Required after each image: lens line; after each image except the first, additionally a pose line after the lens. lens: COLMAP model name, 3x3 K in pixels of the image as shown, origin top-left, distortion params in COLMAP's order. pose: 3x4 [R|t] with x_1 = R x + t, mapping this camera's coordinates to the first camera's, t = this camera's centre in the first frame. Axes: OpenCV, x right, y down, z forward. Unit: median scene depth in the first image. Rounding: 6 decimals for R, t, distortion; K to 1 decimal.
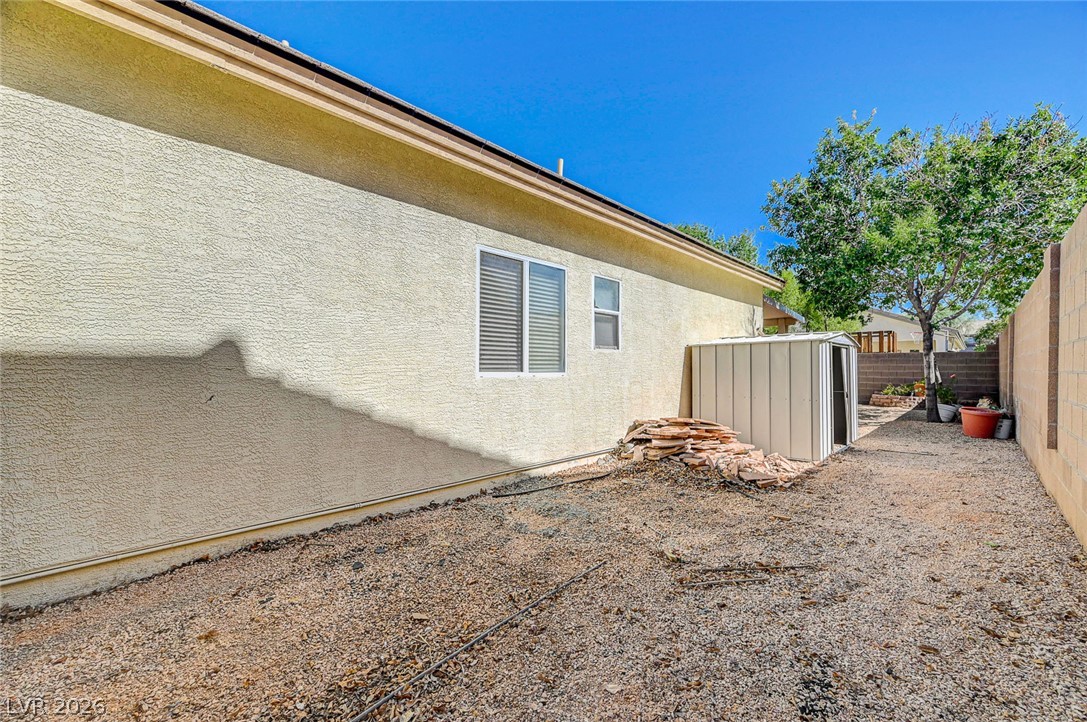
lens RADIAL K [[435.9, 0, 534.9], [0, 435.9, 364.2], [0, 0, 1]] dist [0.000426, 0.000074]
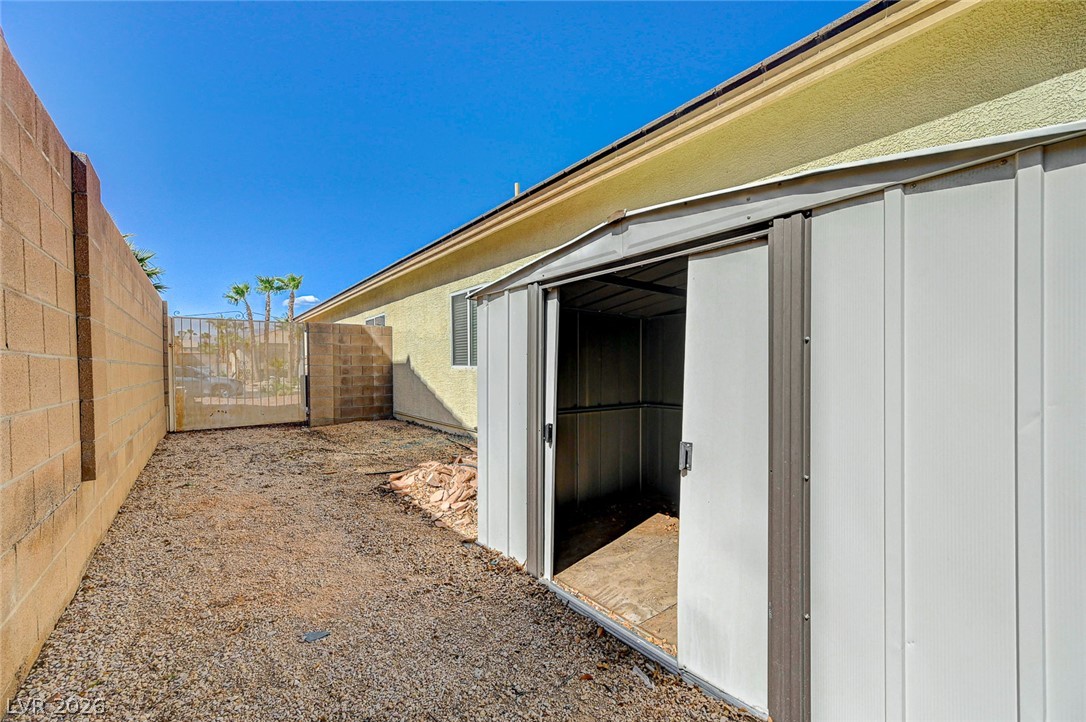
lens RADIAL K [[435.5, 0, 534.4], [0, 435.5, 364.2], [0, 0, 1]] dist [0.000426, 0.000074]
pose [[-0.125427, -0.007921, -0.992071, 1.513615], [0.018584, 0.999774, -0.010332, 0.027957], [0.991929, -0.019732, -0.125251, 1.505051]]
